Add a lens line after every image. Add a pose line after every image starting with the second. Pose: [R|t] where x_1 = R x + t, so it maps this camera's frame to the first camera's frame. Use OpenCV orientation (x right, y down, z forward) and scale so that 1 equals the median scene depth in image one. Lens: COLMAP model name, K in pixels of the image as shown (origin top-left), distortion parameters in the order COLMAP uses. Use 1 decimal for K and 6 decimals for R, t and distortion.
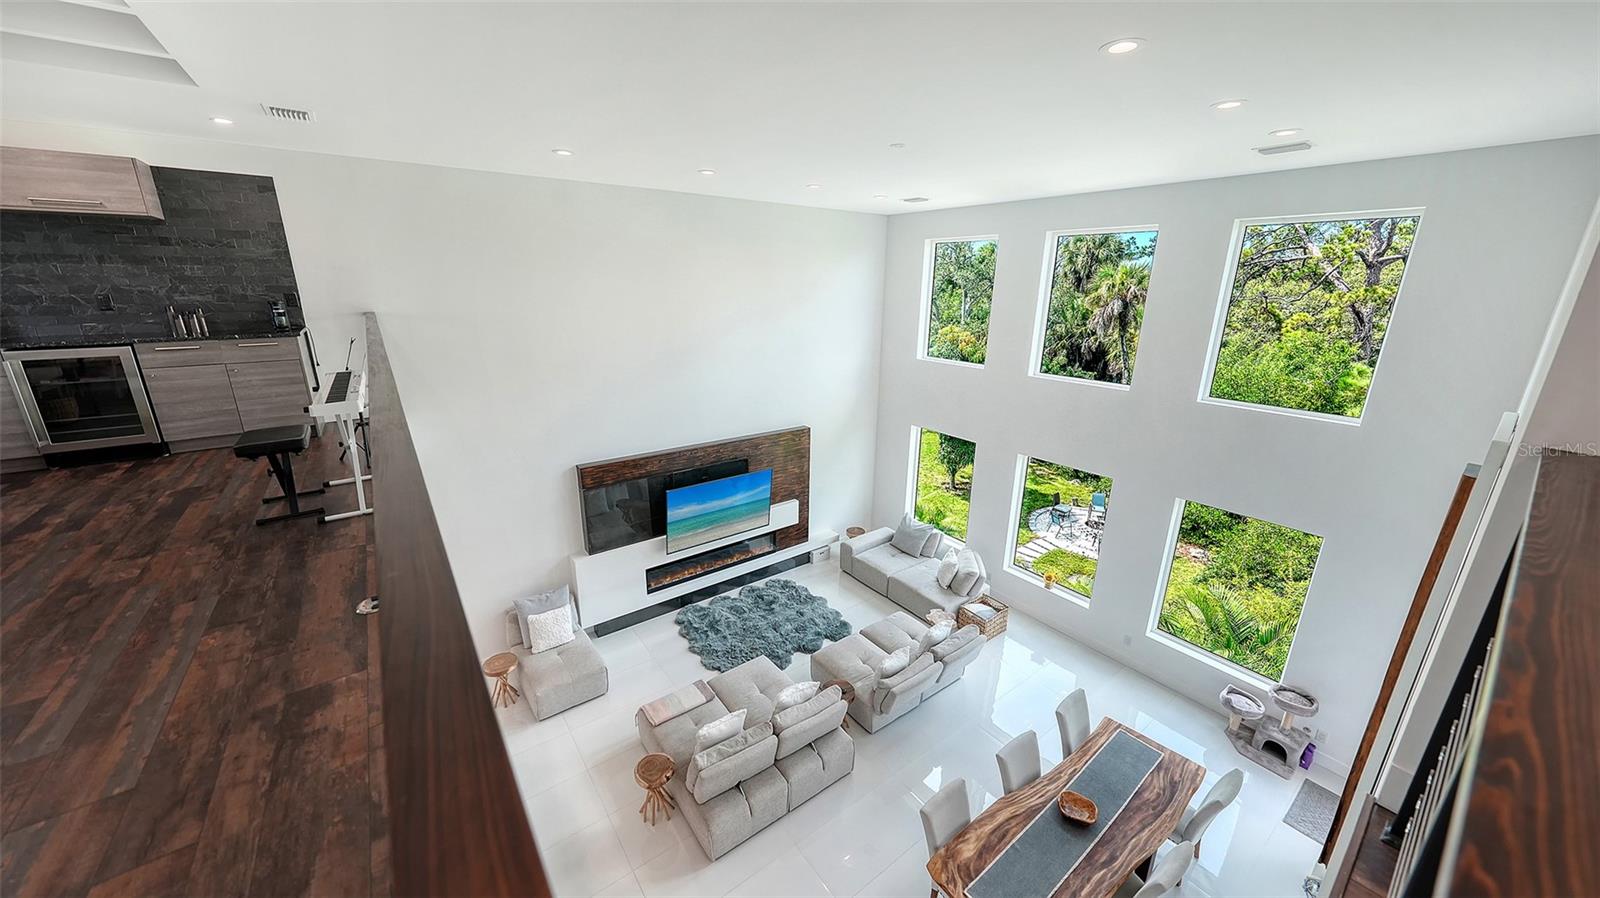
lens RADIAL K [[559.3, 0, 789.6], [0, 559.3, 443.2], [0, 0, 1]] dist [-0.002106, -0.000230]
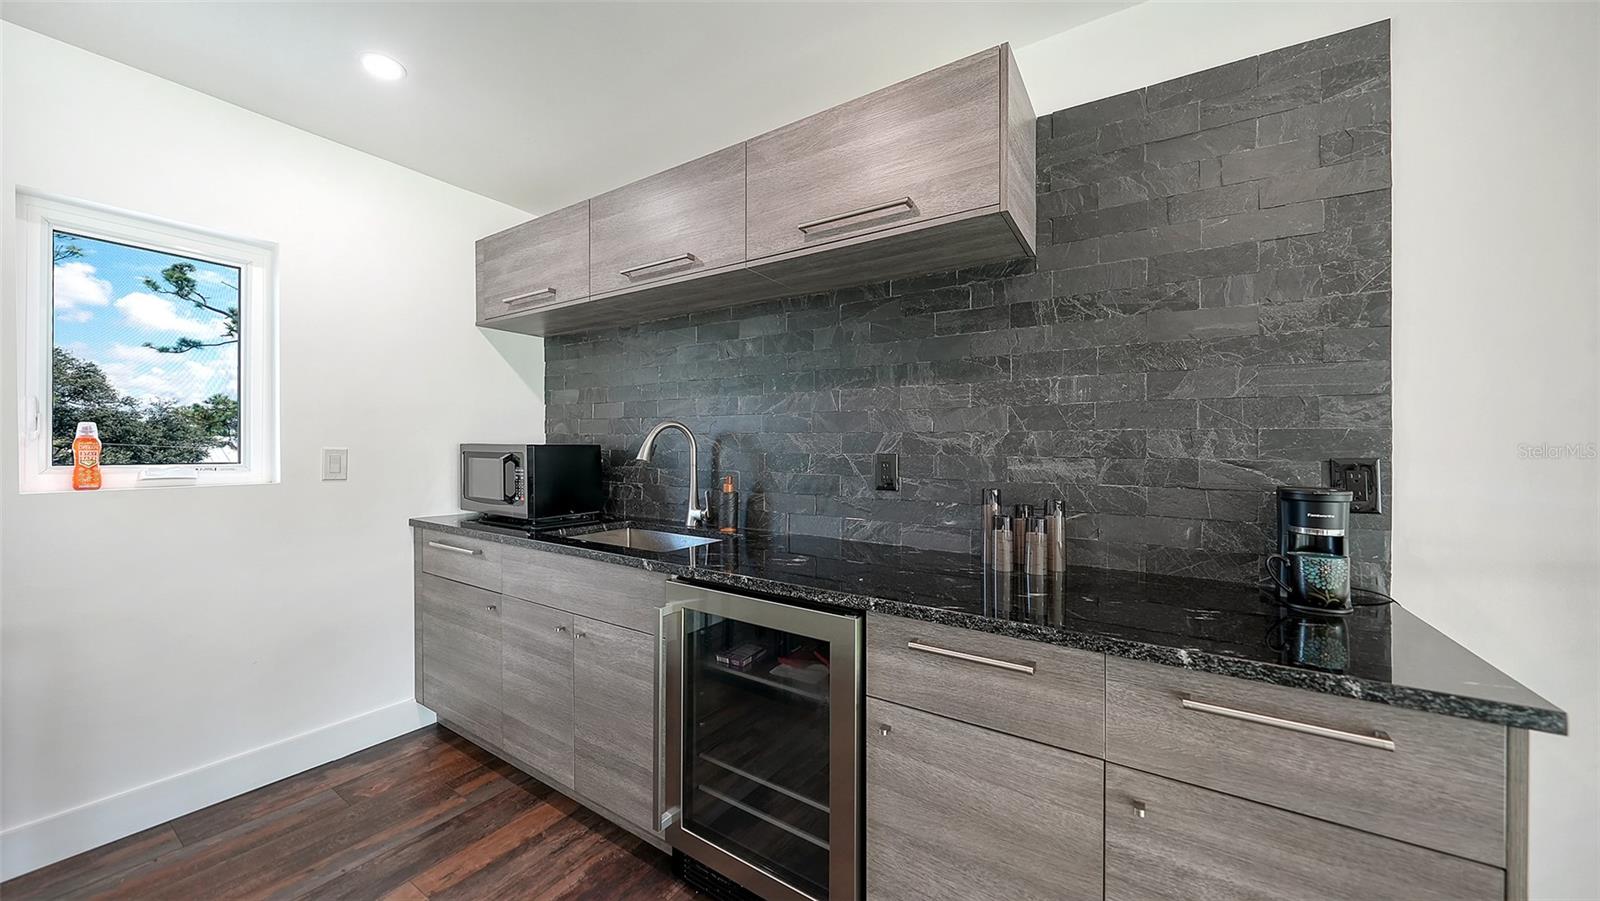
lens RADIAL K [[561.1, 0, 794.1], [0, 561.1, 445.1], [0, 0, 1]] dist [0.000121, 0.000036]
pose [[0.353978, -0.004400, -0.935243, -0.821256], [-0.261447, 0.959656, -0.103470, -0.201676], [0.897967, 0.281142, 0.338547, 0.755823]]
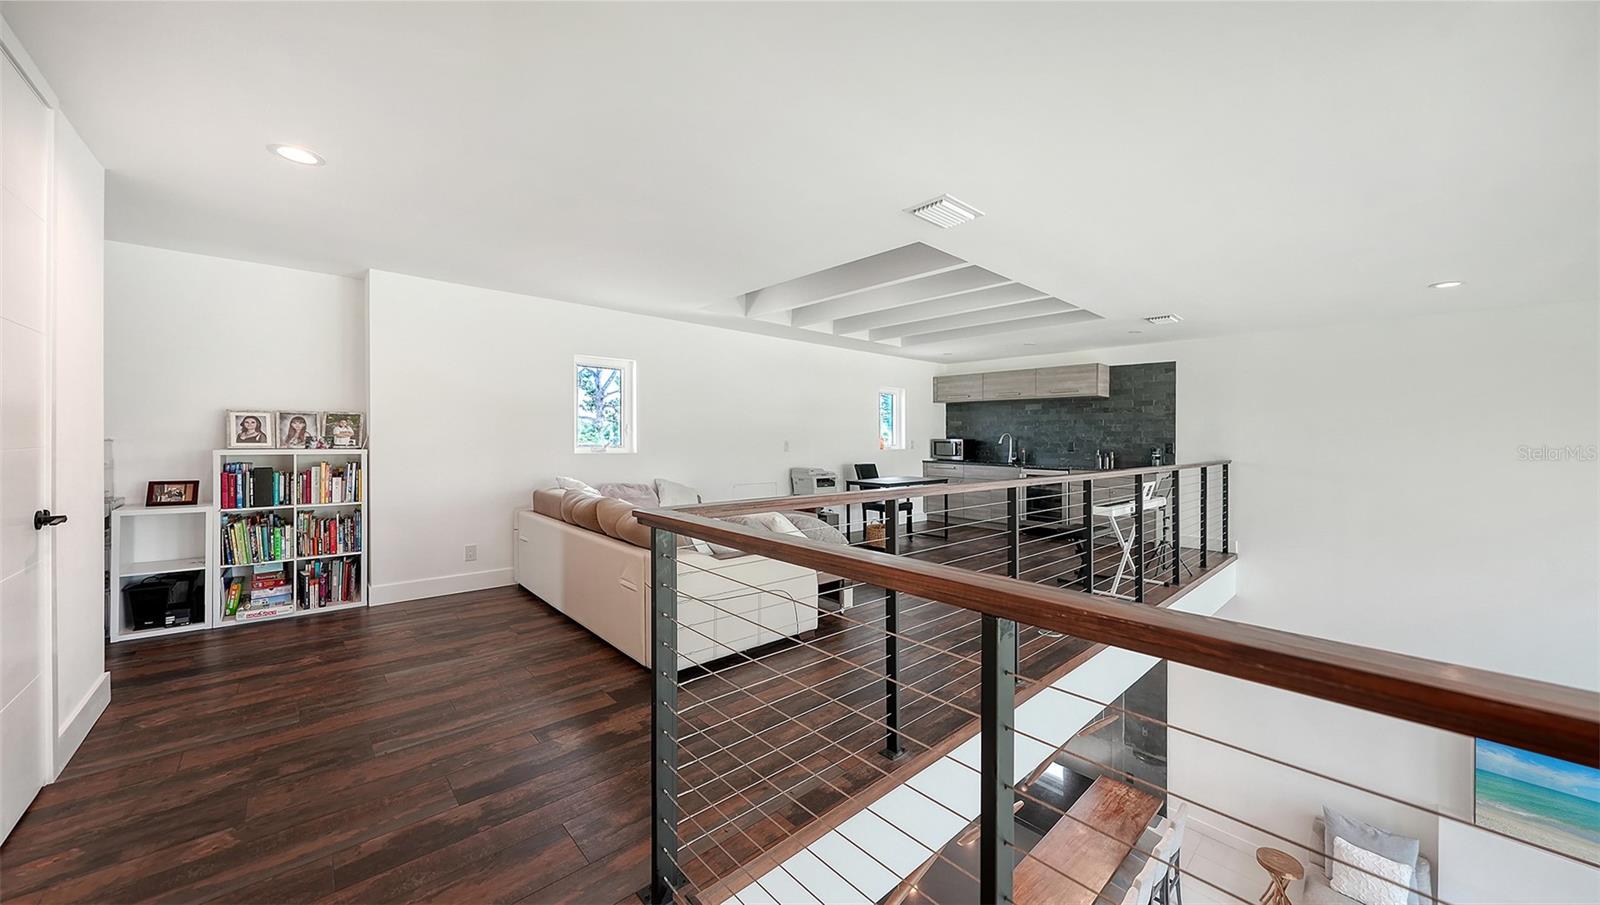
lens RADIAL K [[564.7, 0, 794.4], [0, 564.7, 438.3], [0, 0, 1]] dist [-0.000259, -0.000018]
pose [[0.104179, -0.009603, -0.994512, 0.363876], [-0.288996, 0.956515, -0.039510, 0.030210], [0.951645, 0.291526, 0.096873, 0.032262]]
